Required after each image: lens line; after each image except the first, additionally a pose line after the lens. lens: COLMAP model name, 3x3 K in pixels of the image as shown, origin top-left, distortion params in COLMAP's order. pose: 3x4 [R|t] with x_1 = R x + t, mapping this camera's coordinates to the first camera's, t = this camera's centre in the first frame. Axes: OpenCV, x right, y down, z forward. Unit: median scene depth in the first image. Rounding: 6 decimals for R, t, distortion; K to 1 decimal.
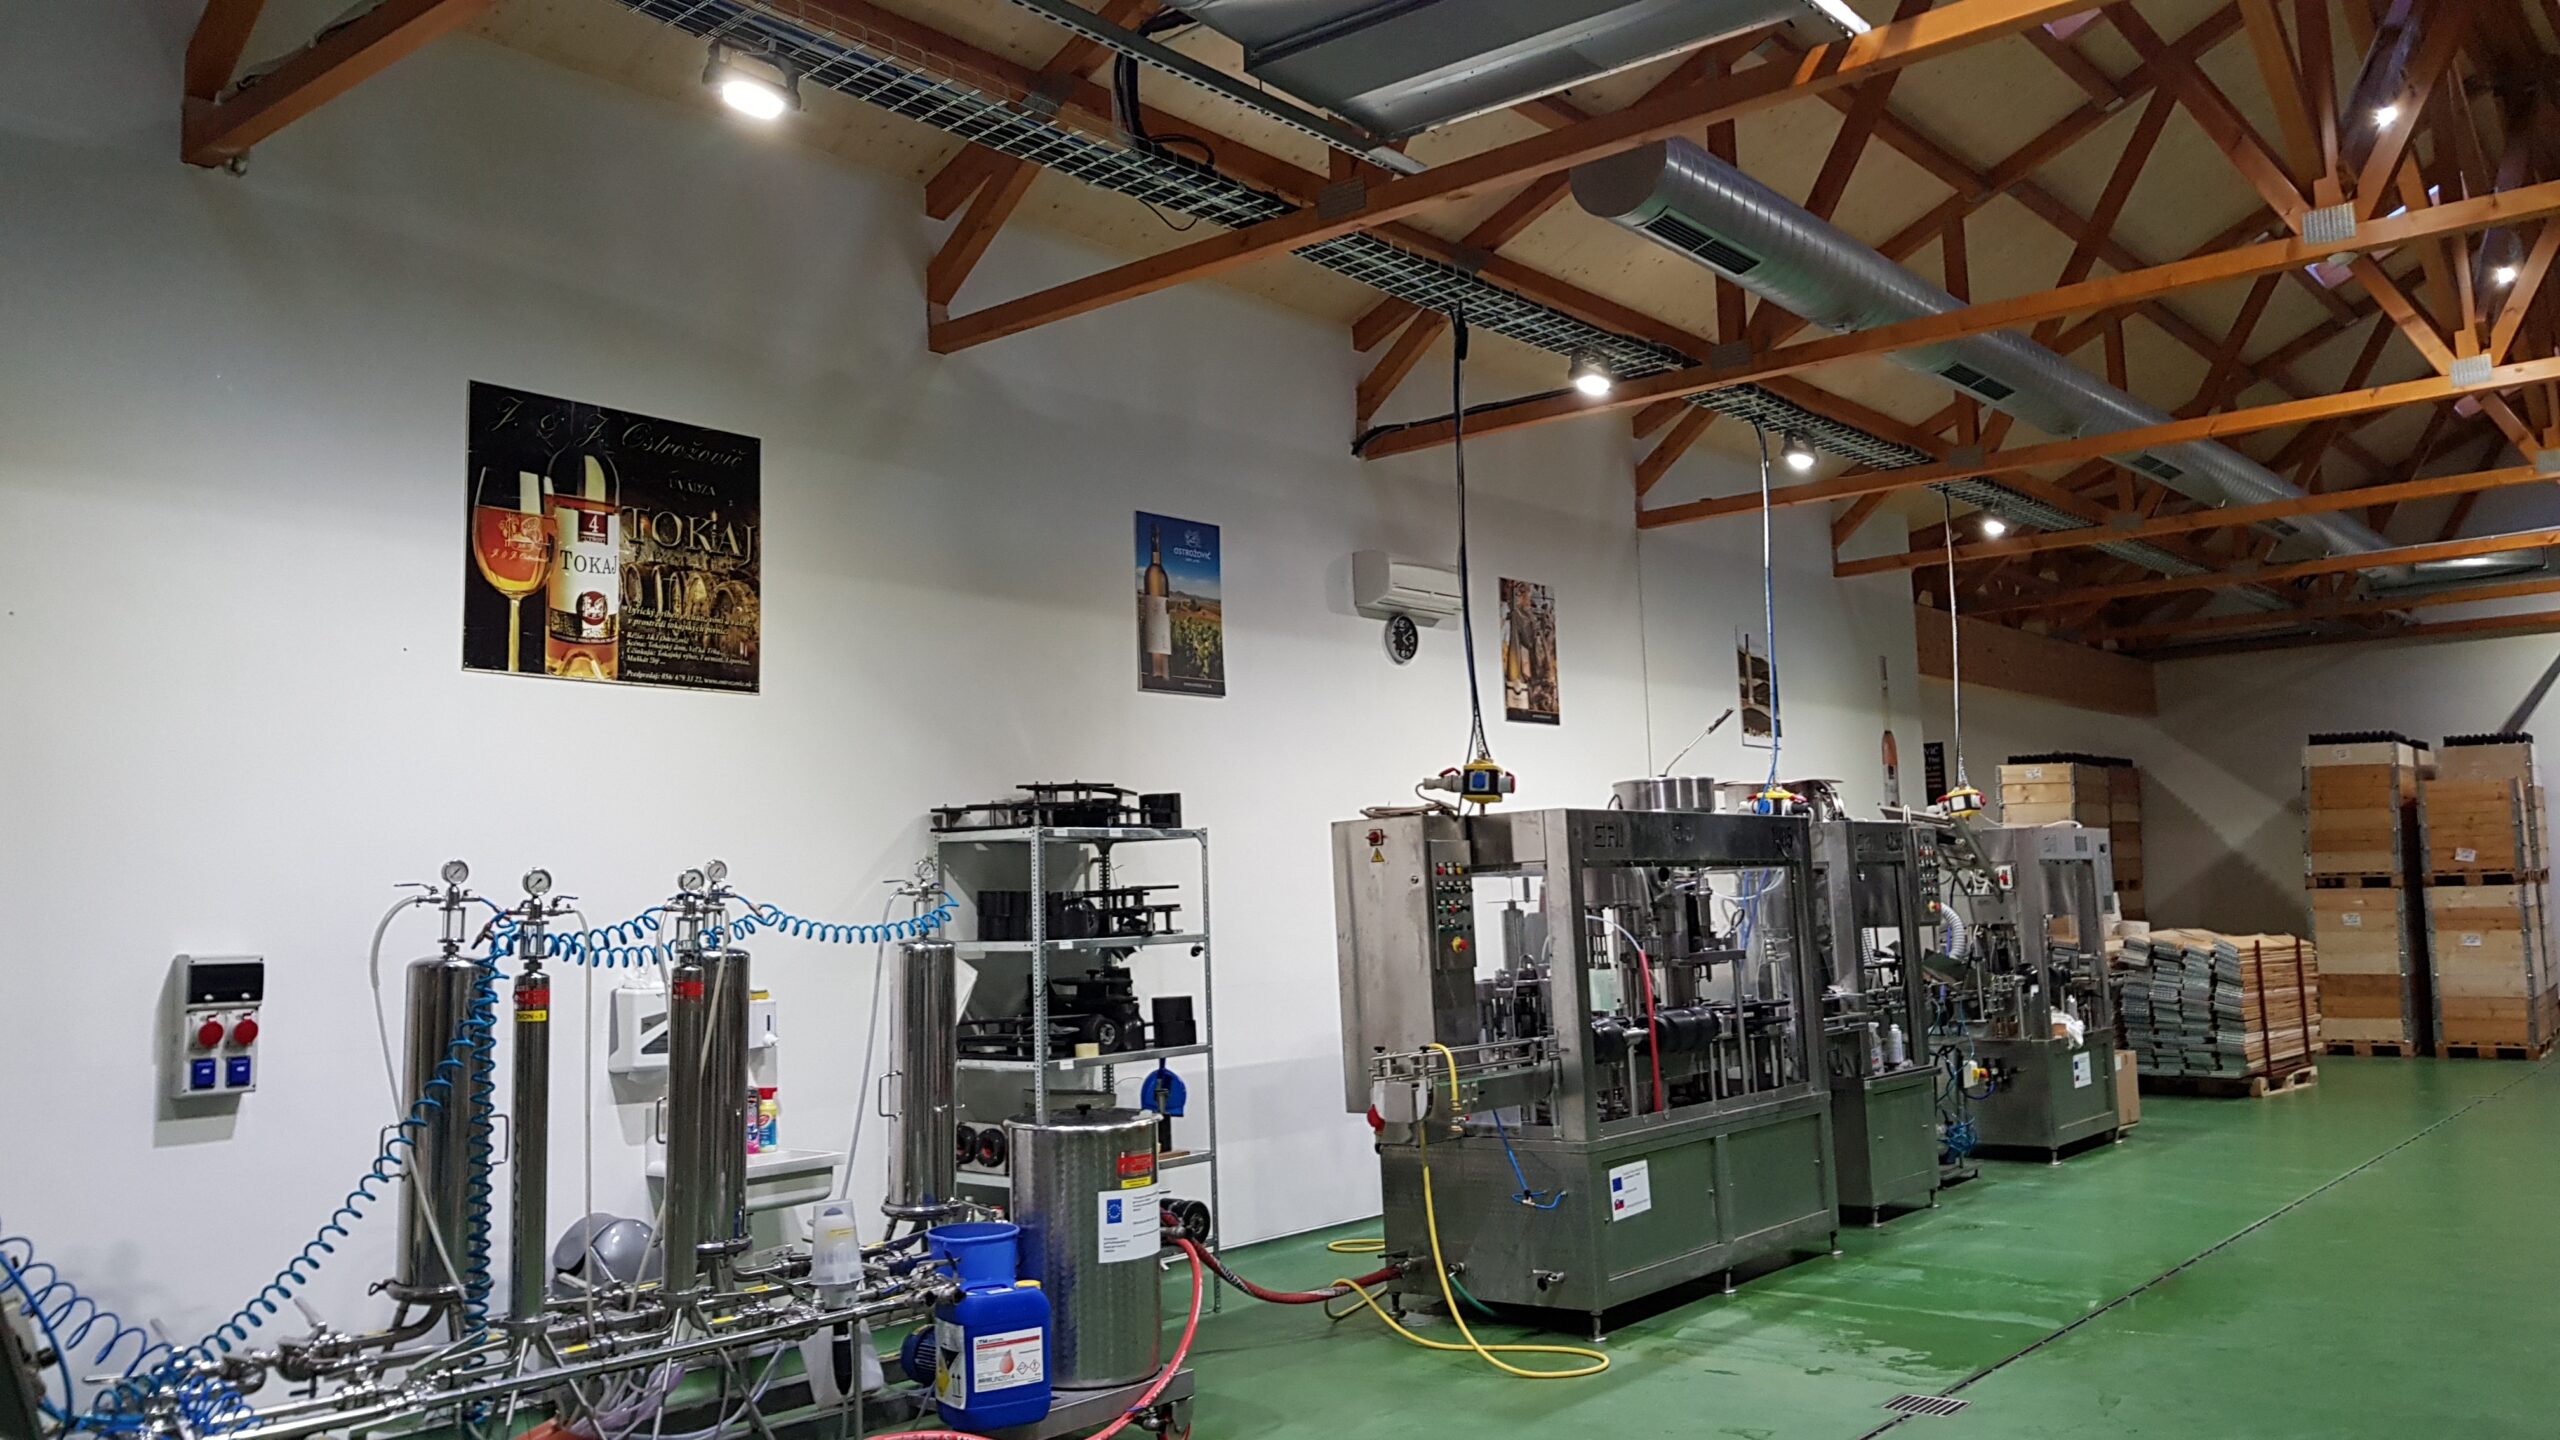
lens RADIAL K [[2006.9, 0, 1274.8], [0, 2006.9, 666.5], [0, 0, 1]] dist [-0.004133, -0.009574]
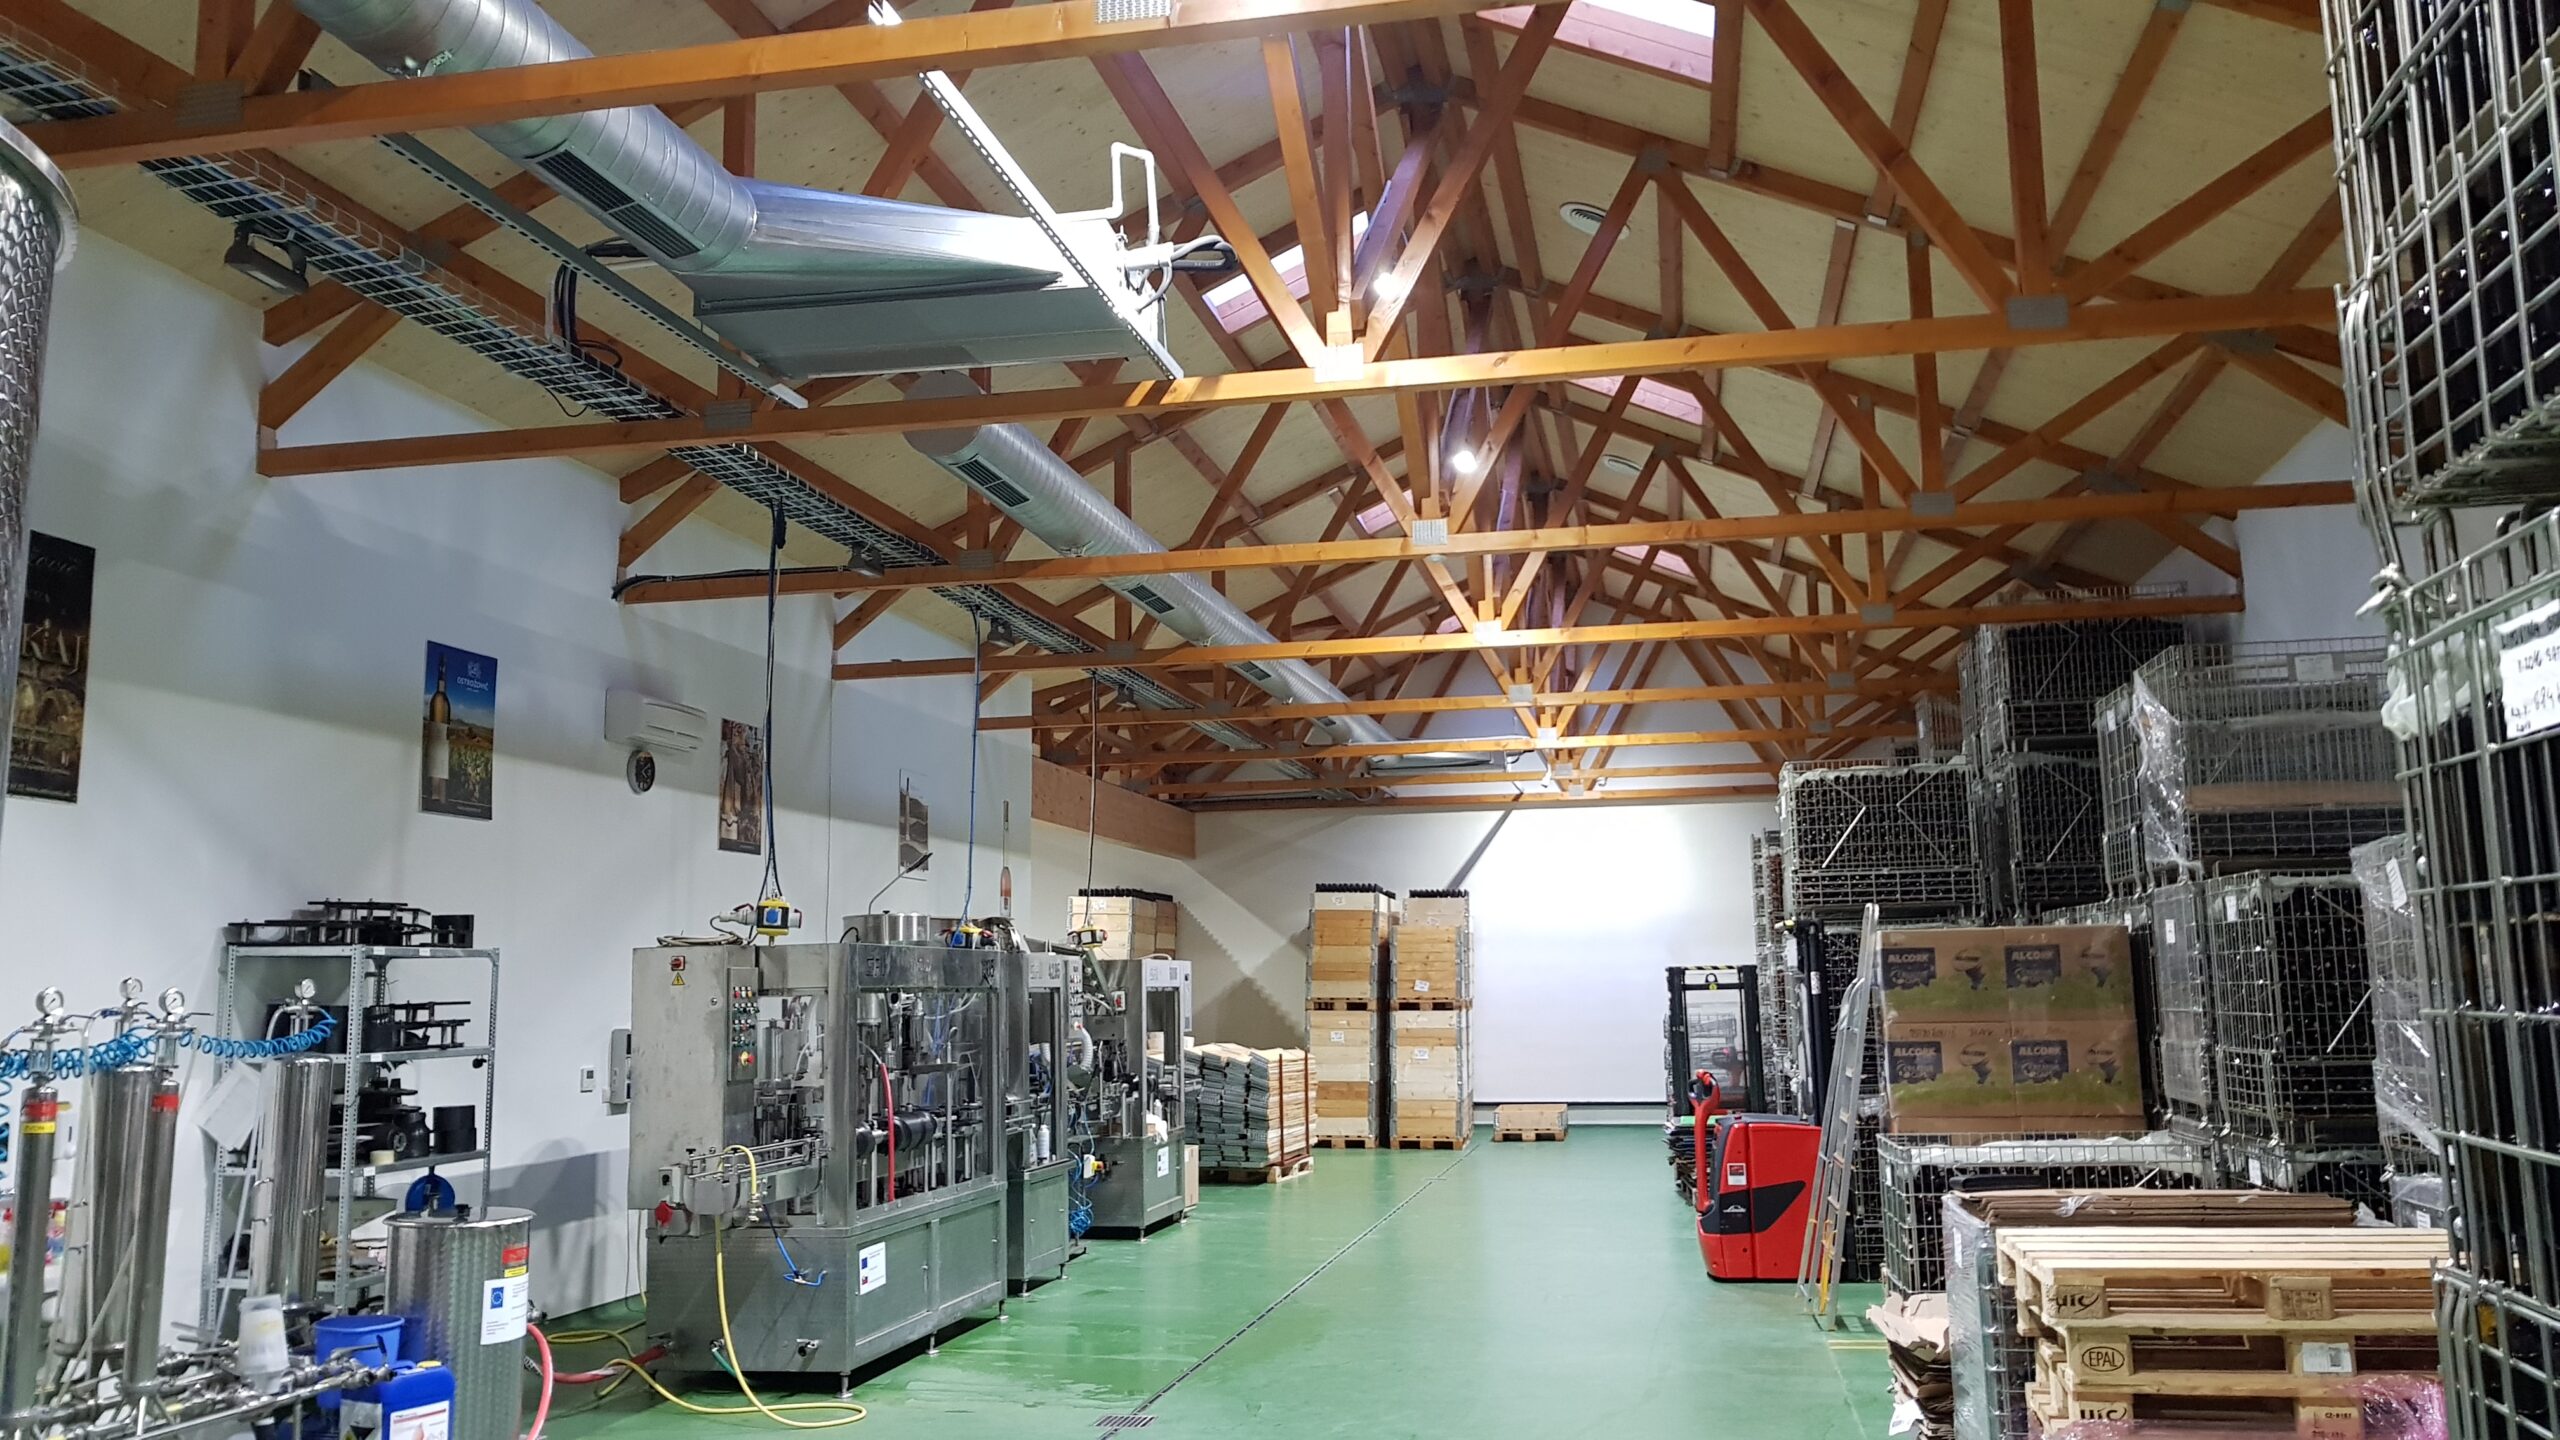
lens RADIAL K [[2014.4, 0, 1280.0], [0, 2014.4, 720.0], [0, 0, 1]] dist [-0.002195, -0.014960]
pose [[0.879381, 0.083138, 0.468804, -0.167880], [-0.071899, 0.996533, -0.041858, -0.024302], [-0.470659, 0.003102, 0.882310, -0.137777]]
